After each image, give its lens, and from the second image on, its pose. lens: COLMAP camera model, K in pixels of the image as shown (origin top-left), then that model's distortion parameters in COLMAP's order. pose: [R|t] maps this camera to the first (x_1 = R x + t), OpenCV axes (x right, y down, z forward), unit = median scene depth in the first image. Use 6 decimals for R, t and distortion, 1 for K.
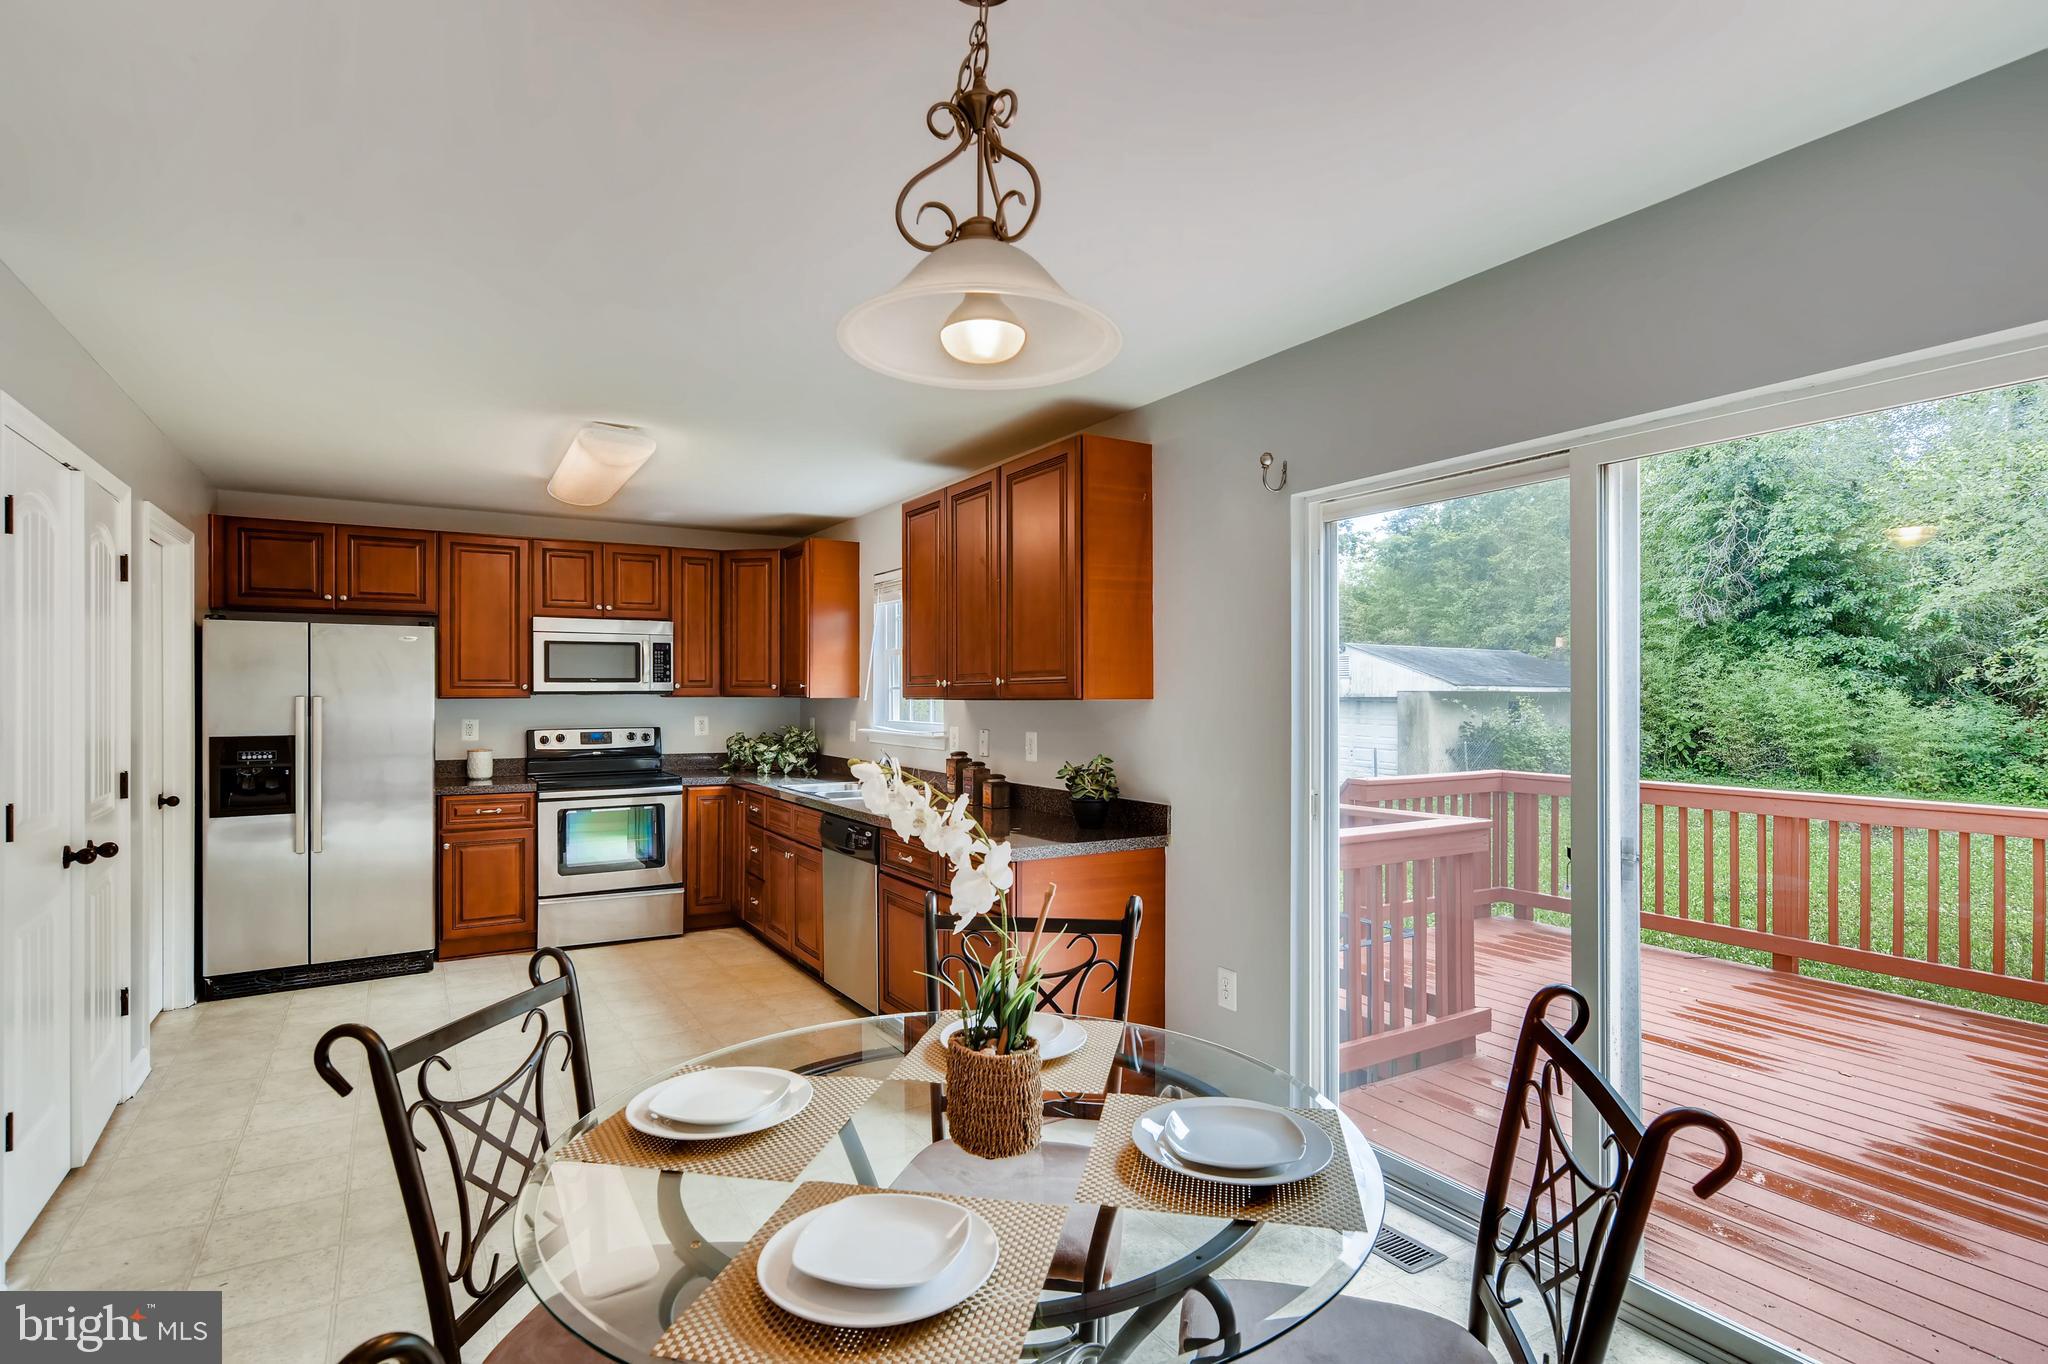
lens RADIAL K [[1029.9, 0, 1026.1], [0, 1029.9, 688.8], [0, 0, 1]] dist [0.004230, 0.002104]
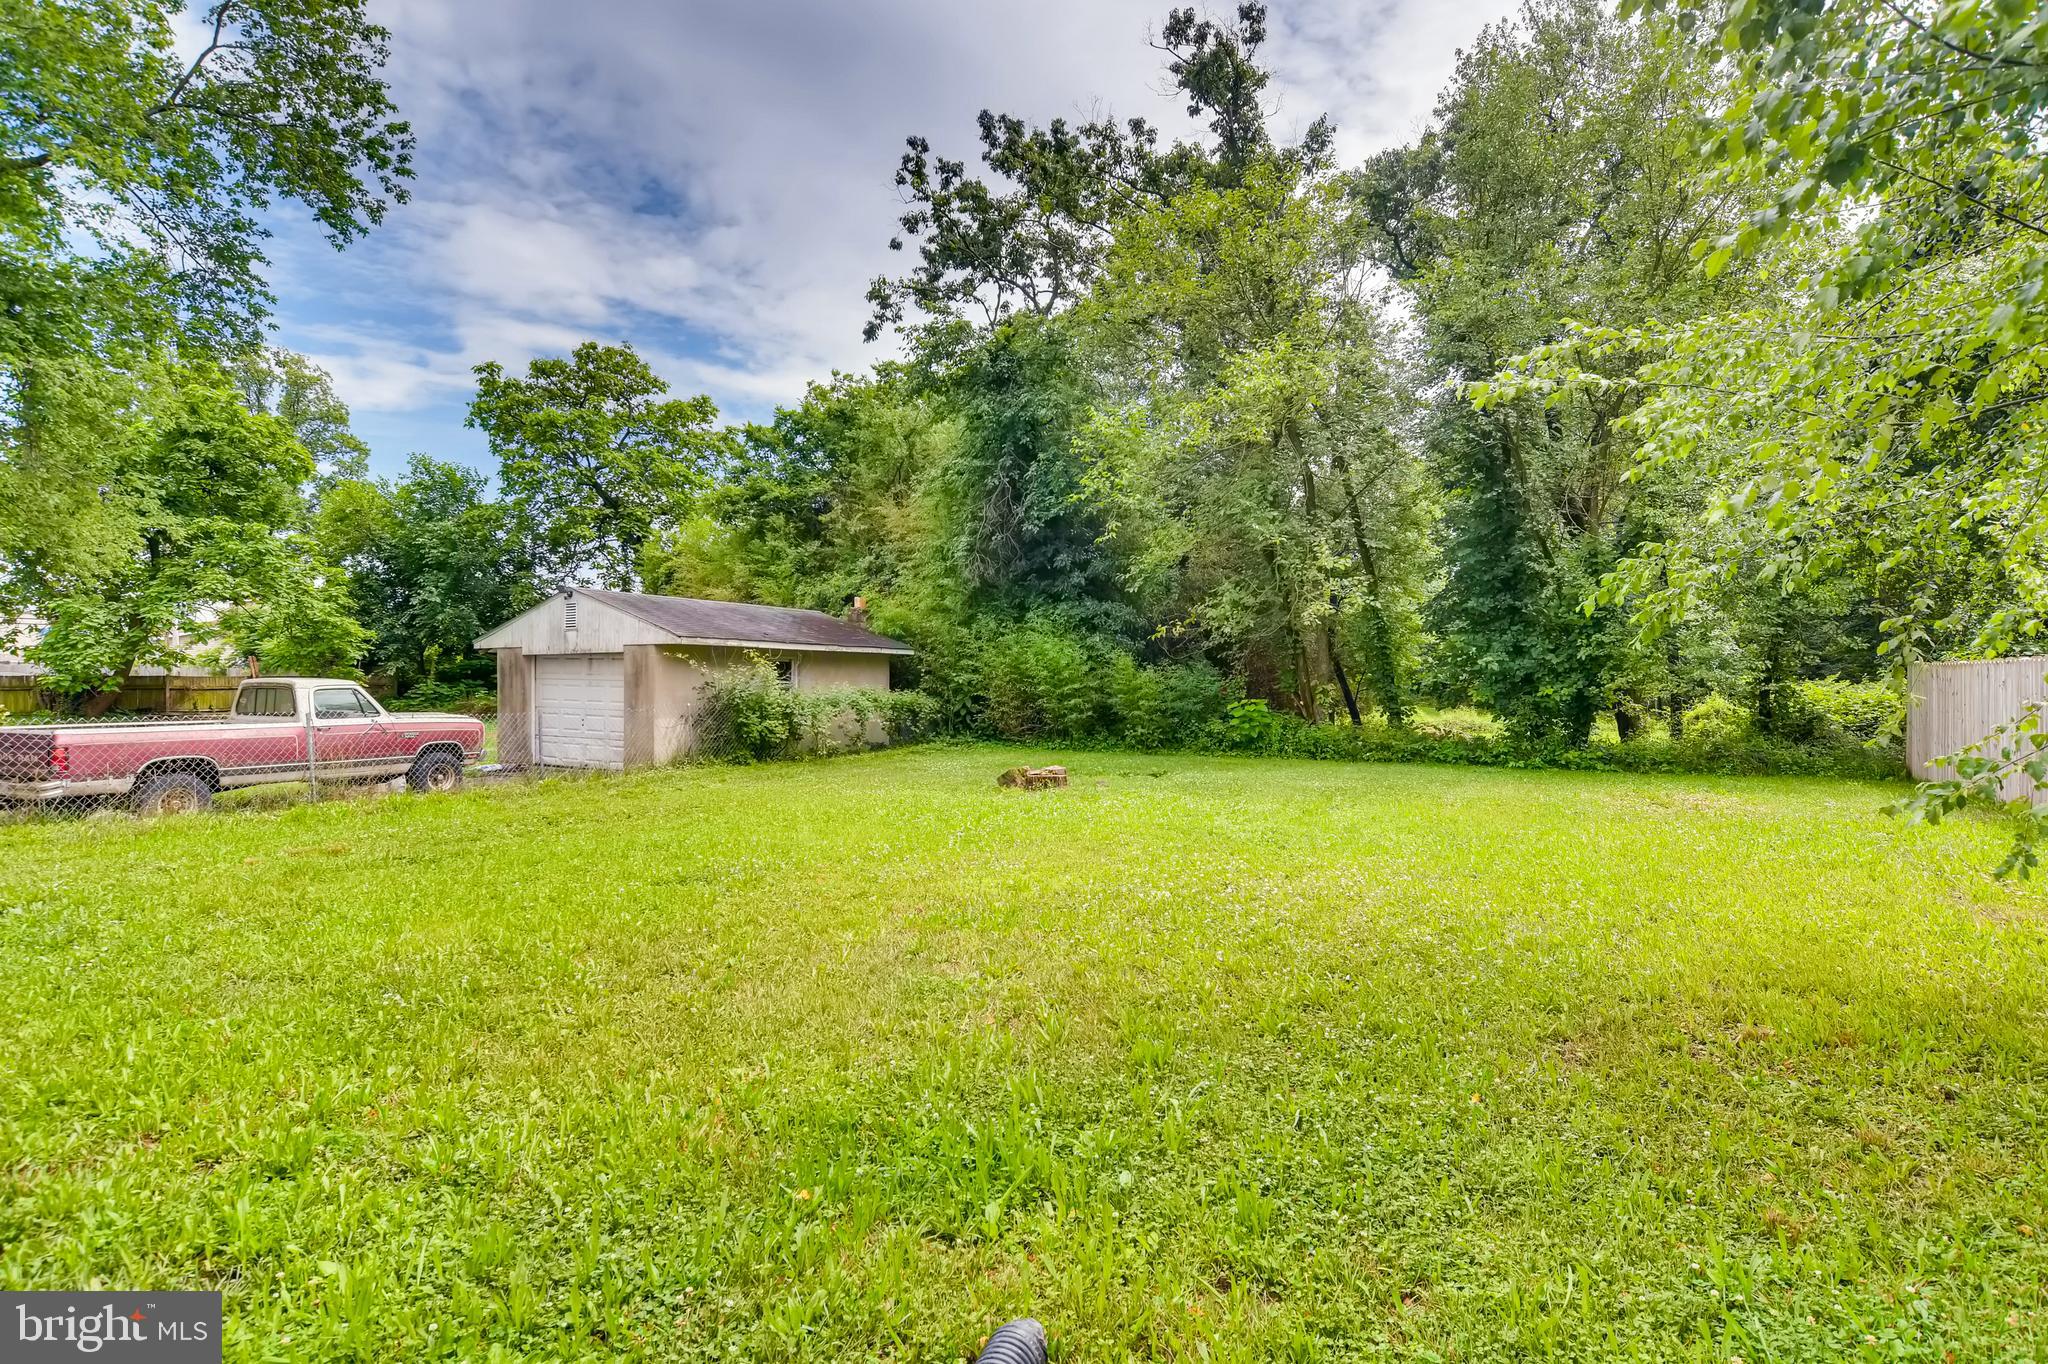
lens RADIAL K [[1046.1, 0, 1024.0], [0, 1046.1, 682.0], [0, 0, 1]] dist [-0.010623, 0.017954]
pose [[0.888174, 0.001224, 0.459506, 0.245959], [-0.002871, 0.999992, 0.002885, 0.026994], [-0.459499, -0.003881, 0.888170, 0.104102]]
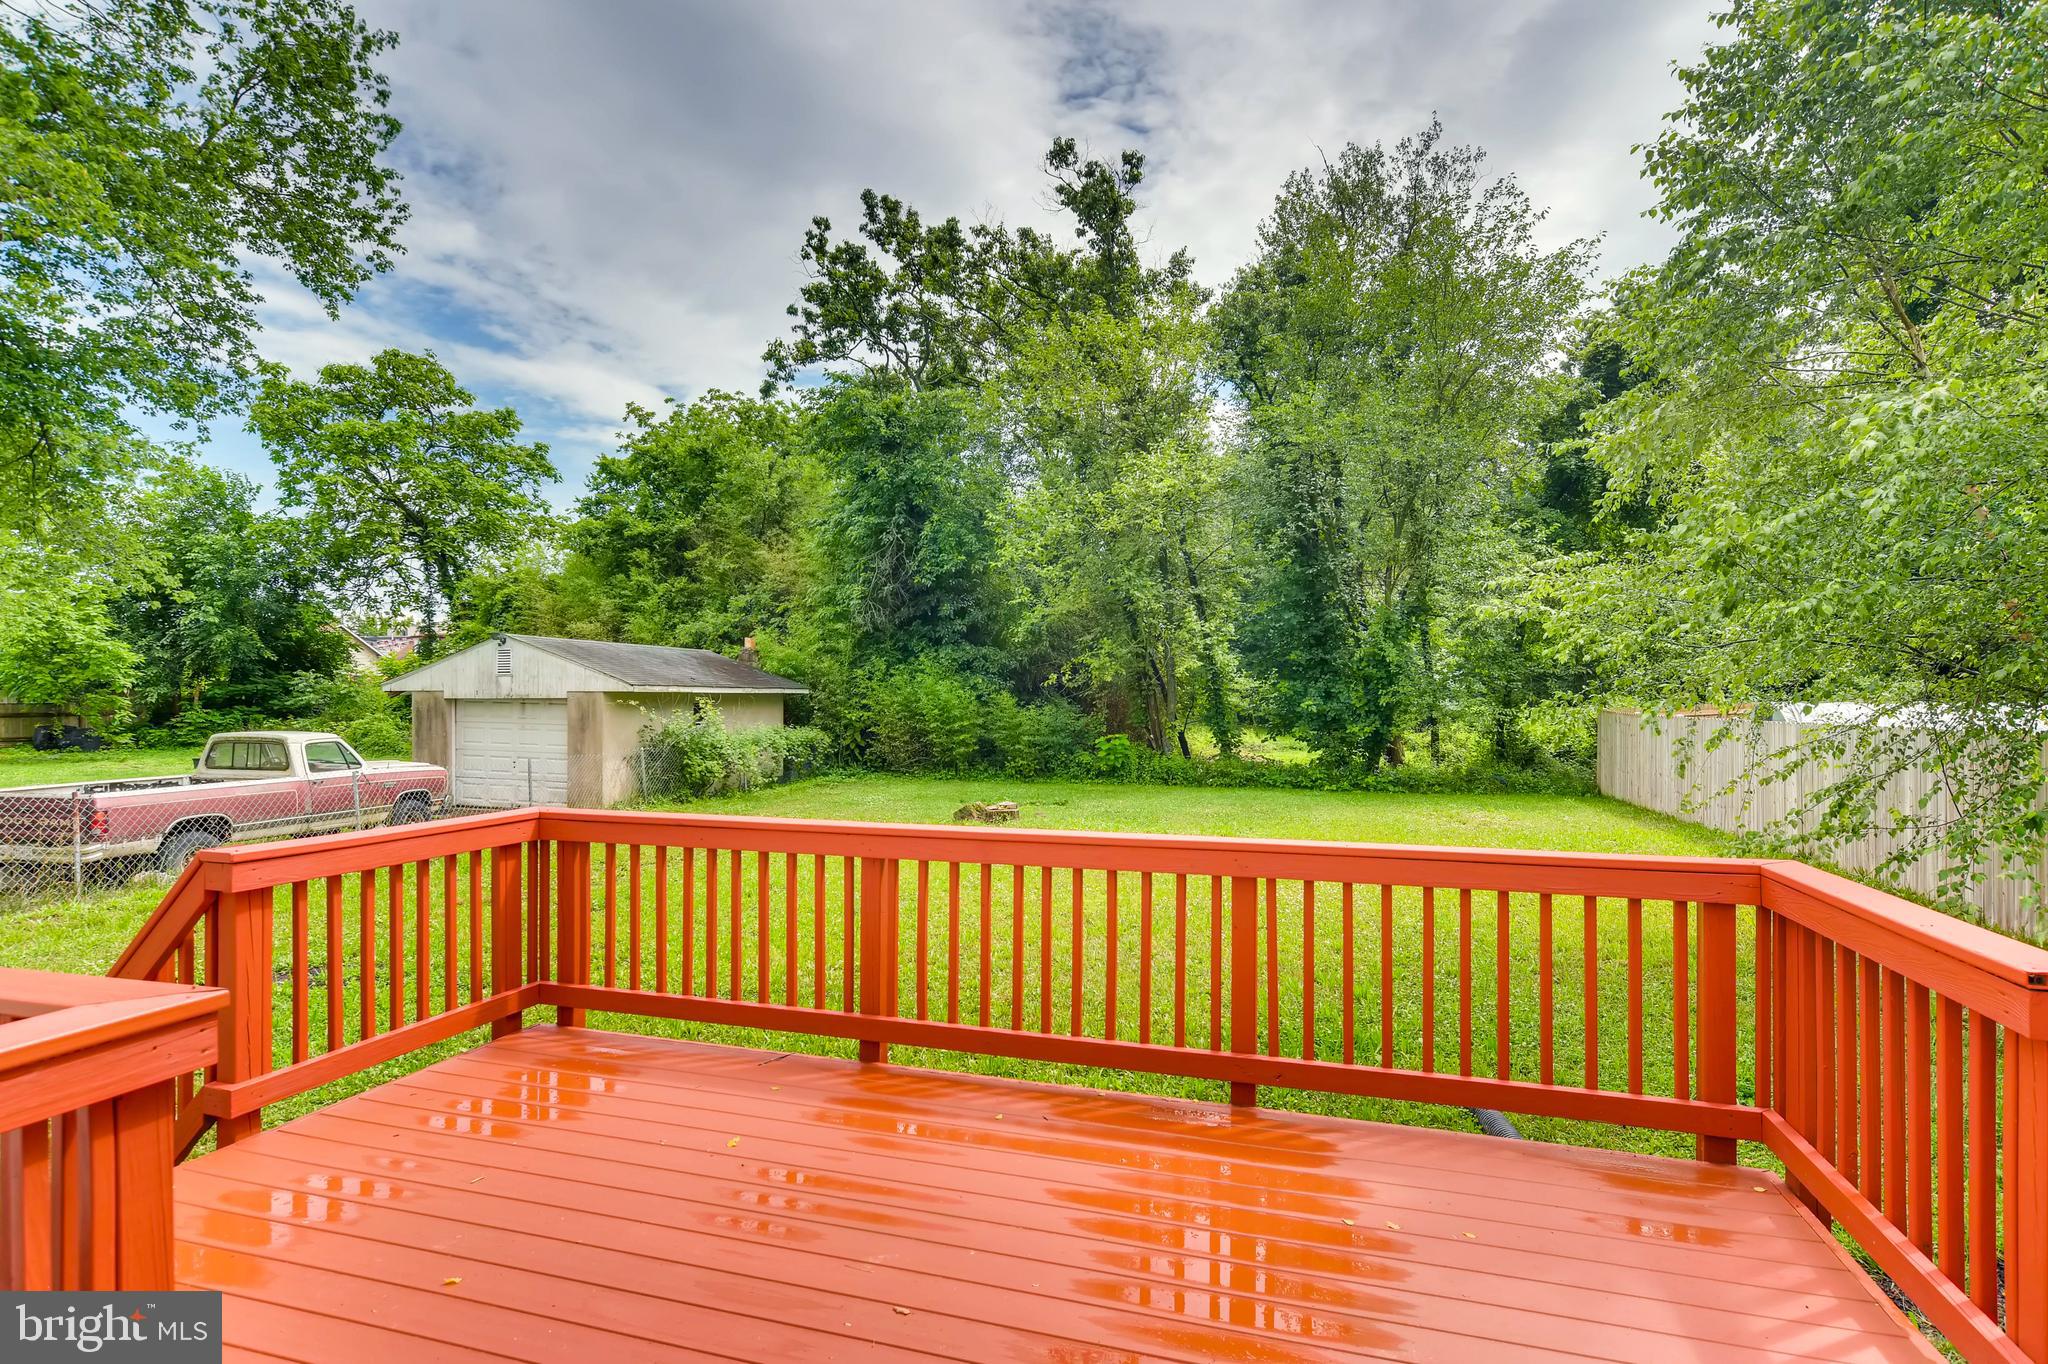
lens RADIAL K [[1044.0, 0, 1032.2], [0, 1044.0, 694.1], [0, 0, 1]] dist [0.002910, -0.000059]
pose [[0.752289, 0.002750, 0.658827, 0.072313], [-0.005798, 0.999980, 0.002446, 0.000133], [-0.658808, -0.005661, 0.752290, 0.079121]]
